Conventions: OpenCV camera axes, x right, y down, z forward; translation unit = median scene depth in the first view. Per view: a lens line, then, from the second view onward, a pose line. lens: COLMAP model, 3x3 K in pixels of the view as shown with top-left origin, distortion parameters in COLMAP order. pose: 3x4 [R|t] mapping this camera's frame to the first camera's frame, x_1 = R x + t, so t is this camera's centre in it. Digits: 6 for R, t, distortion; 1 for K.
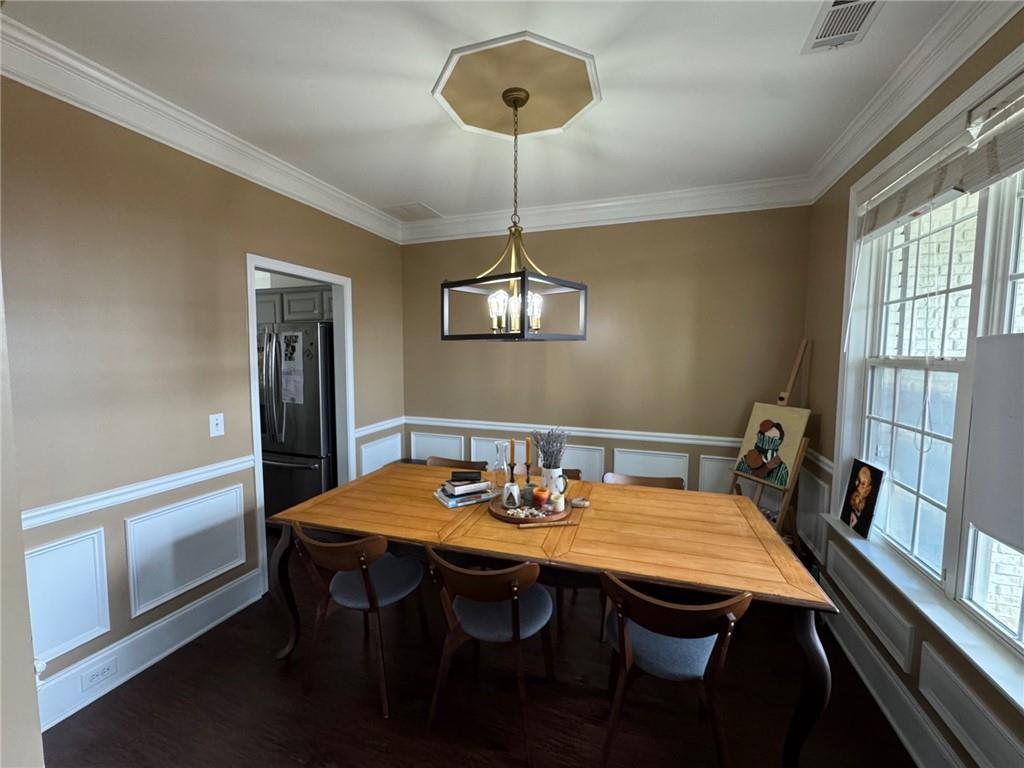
lens RADIAL K [[416.4, 0, 510.3], [0, 416.4, 387.1], [0, 0, 1]] dist [-0.001318, 0.000018]
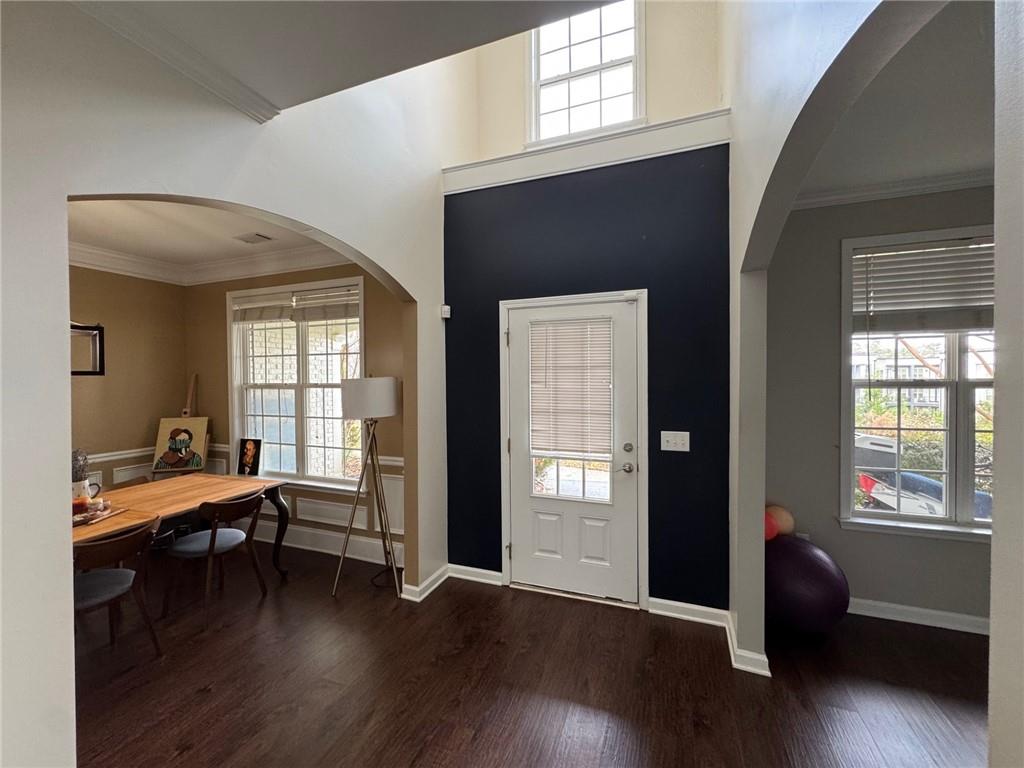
lens RADIAL K [[416.4, 0, 508.3], [0, 416.4, 382.9], [0, 0, 1]] dist [-0.001318, 0.000018]
pose [[0.057958, -0.024008, 0.998030, -0.853699], [0.093995, 0.995401, 0.018486, 0.002269], [-0.993884, 0.092738, 0.059948, -0.283246]]
